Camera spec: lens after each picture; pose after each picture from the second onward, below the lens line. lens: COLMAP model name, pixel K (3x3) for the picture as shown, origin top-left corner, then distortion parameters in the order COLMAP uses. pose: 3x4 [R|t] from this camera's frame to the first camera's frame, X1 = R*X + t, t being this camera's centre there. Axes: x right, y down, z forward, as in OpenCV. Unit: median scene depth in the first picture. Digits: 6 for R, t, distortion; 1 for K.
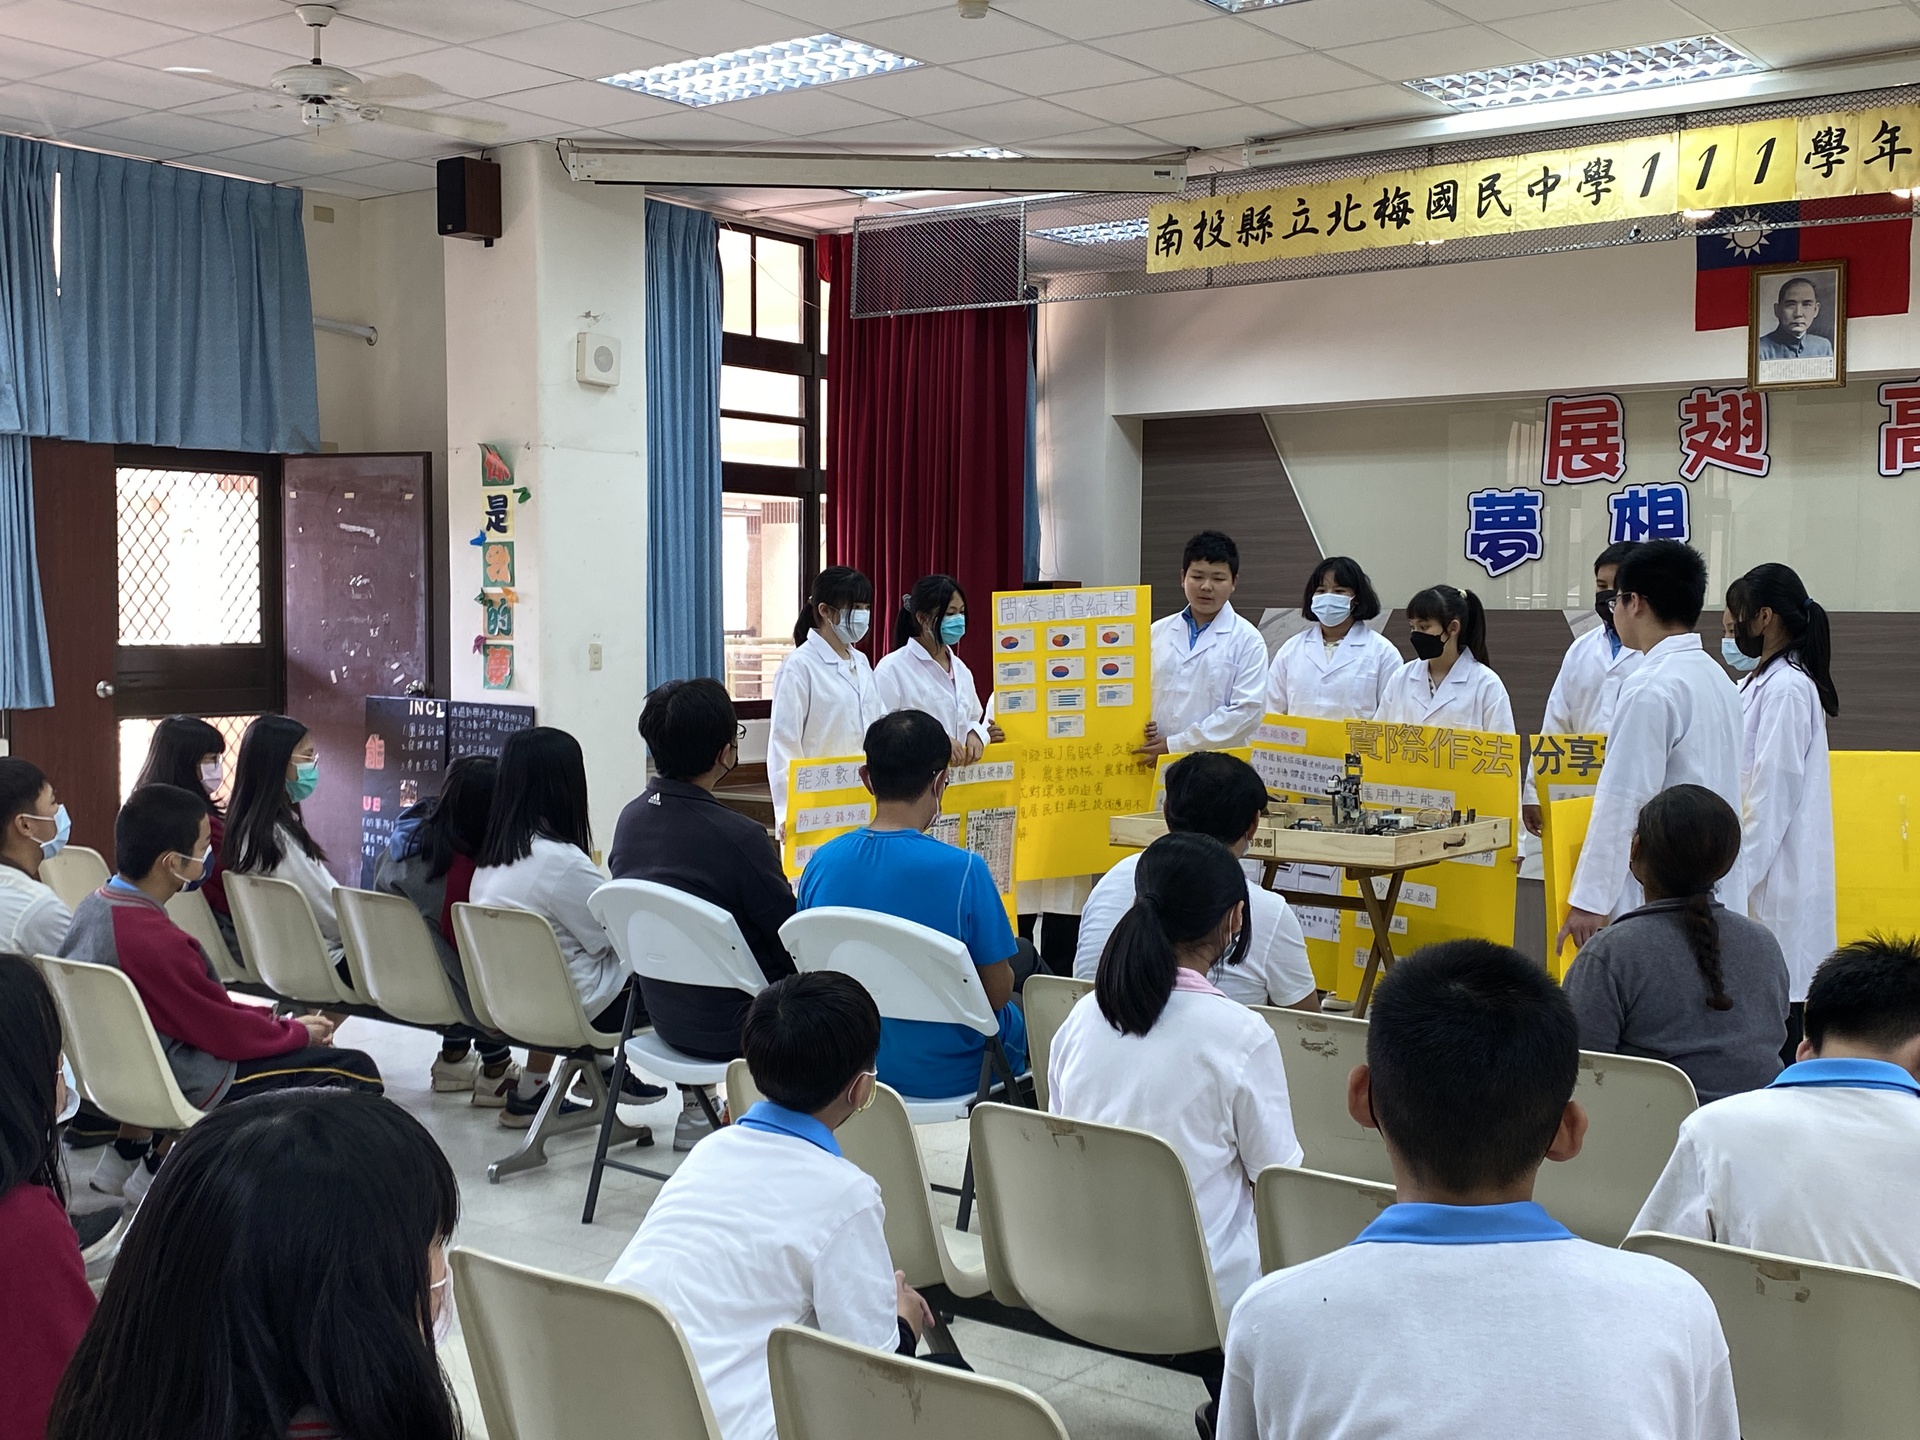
lens RADIAL K [[2121.8, 0, 960.0], [0, 2121.8, 720.0], [0, 0, 1]] dist [0.197565, -0.565526]
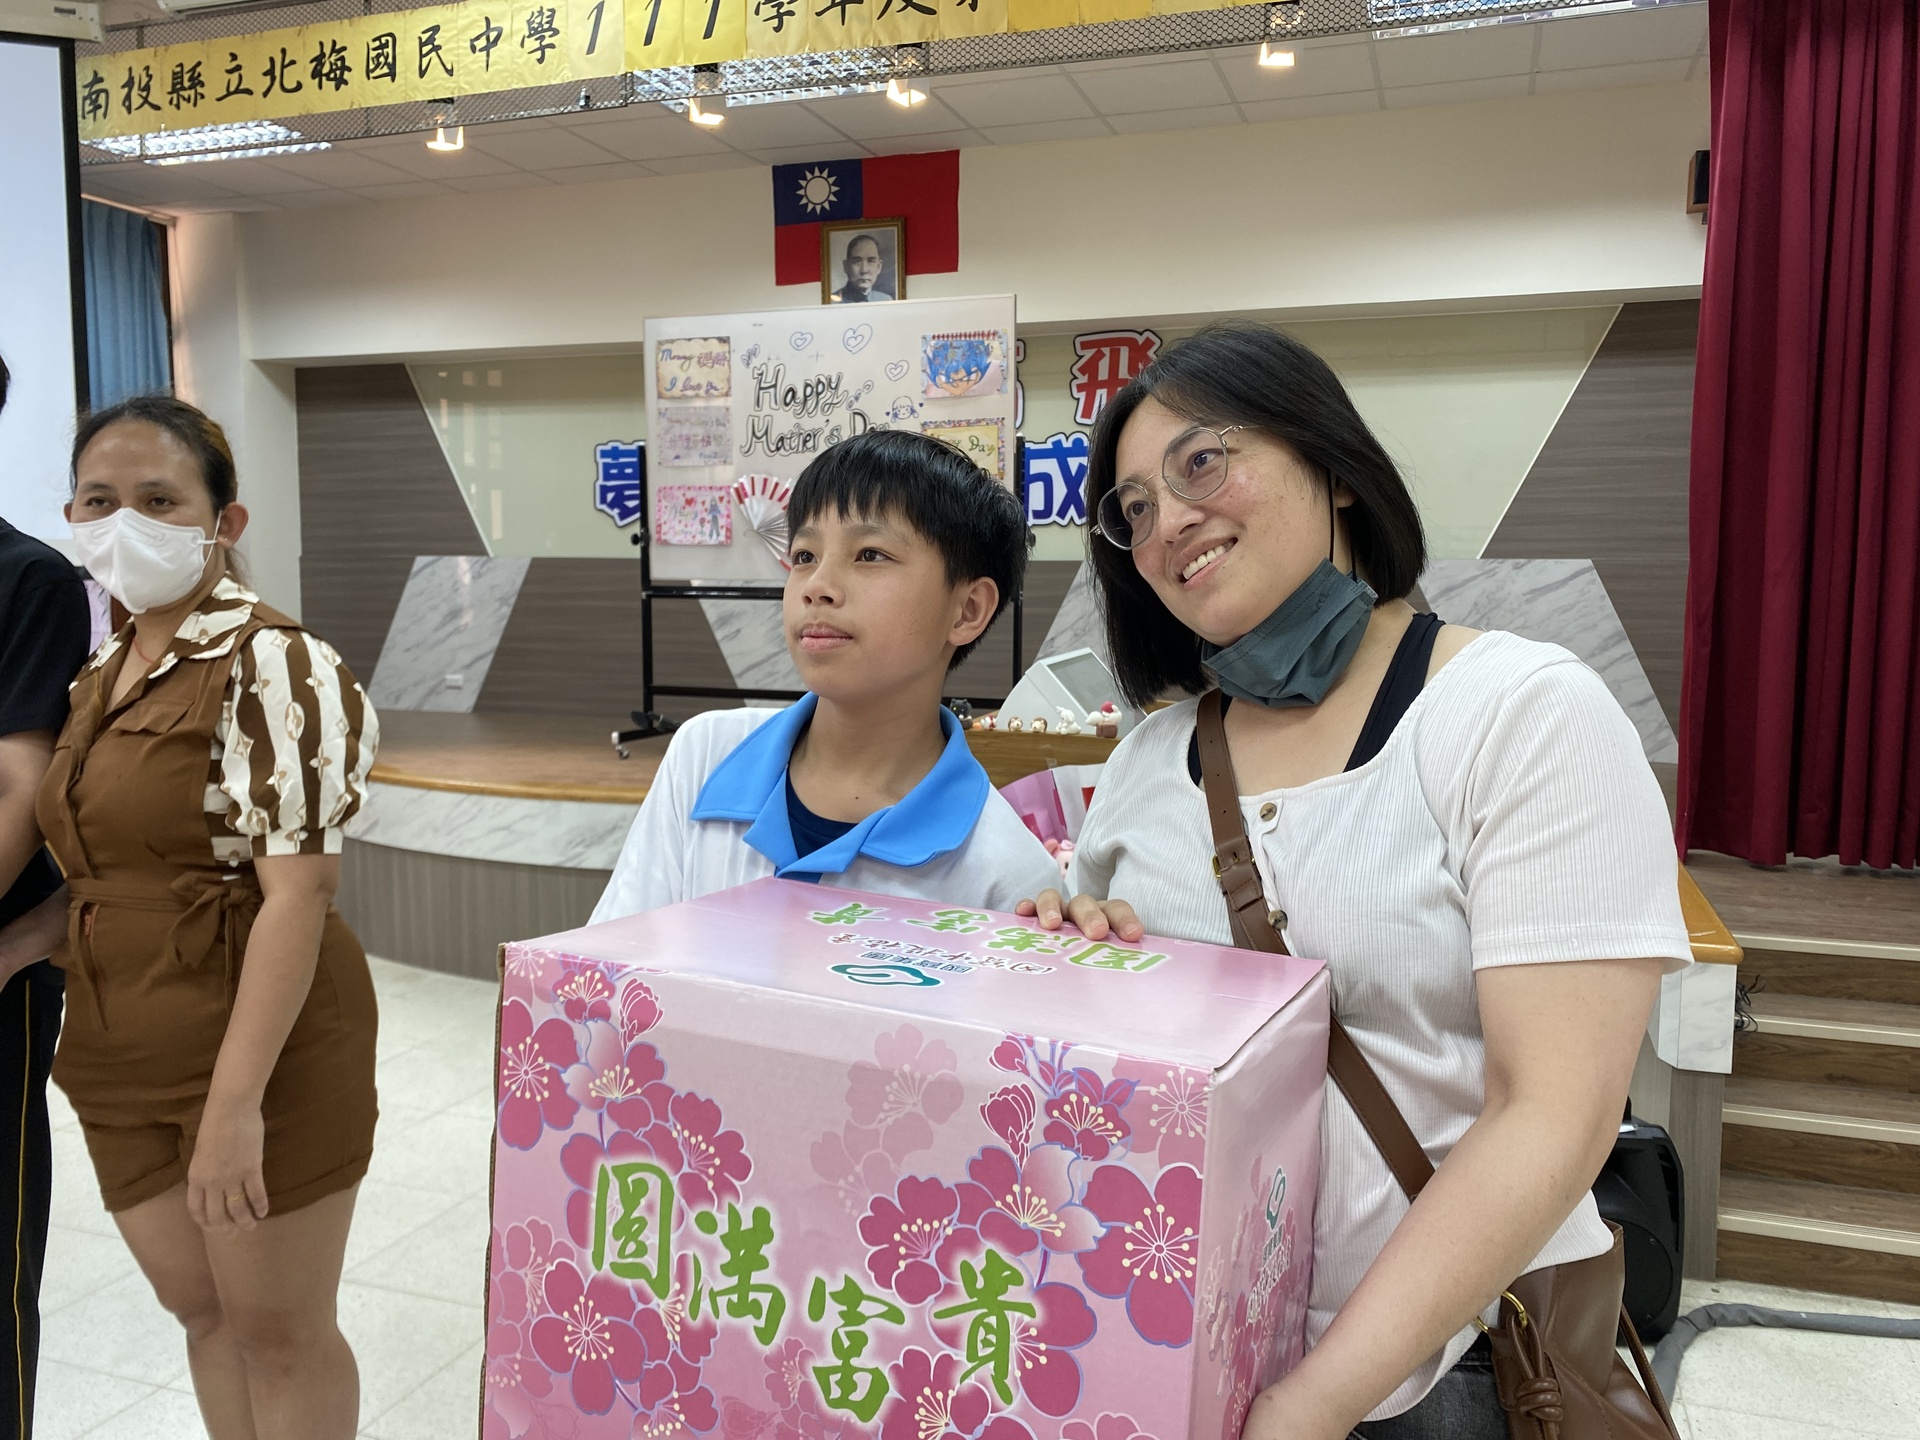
lens RADIAL K [[1484.3, 0, 960.0], [0, 1484.3, 720.0], [0, 0, 1]] dist [0.009072, -0.002353]
pose [[0.947838, -0.031722, 0.317170, 0.201139], [0.016178, 0.998541, 0.051524, -0.008771], [-0.318342, -0.043706, 0.946968, 0.303848]]
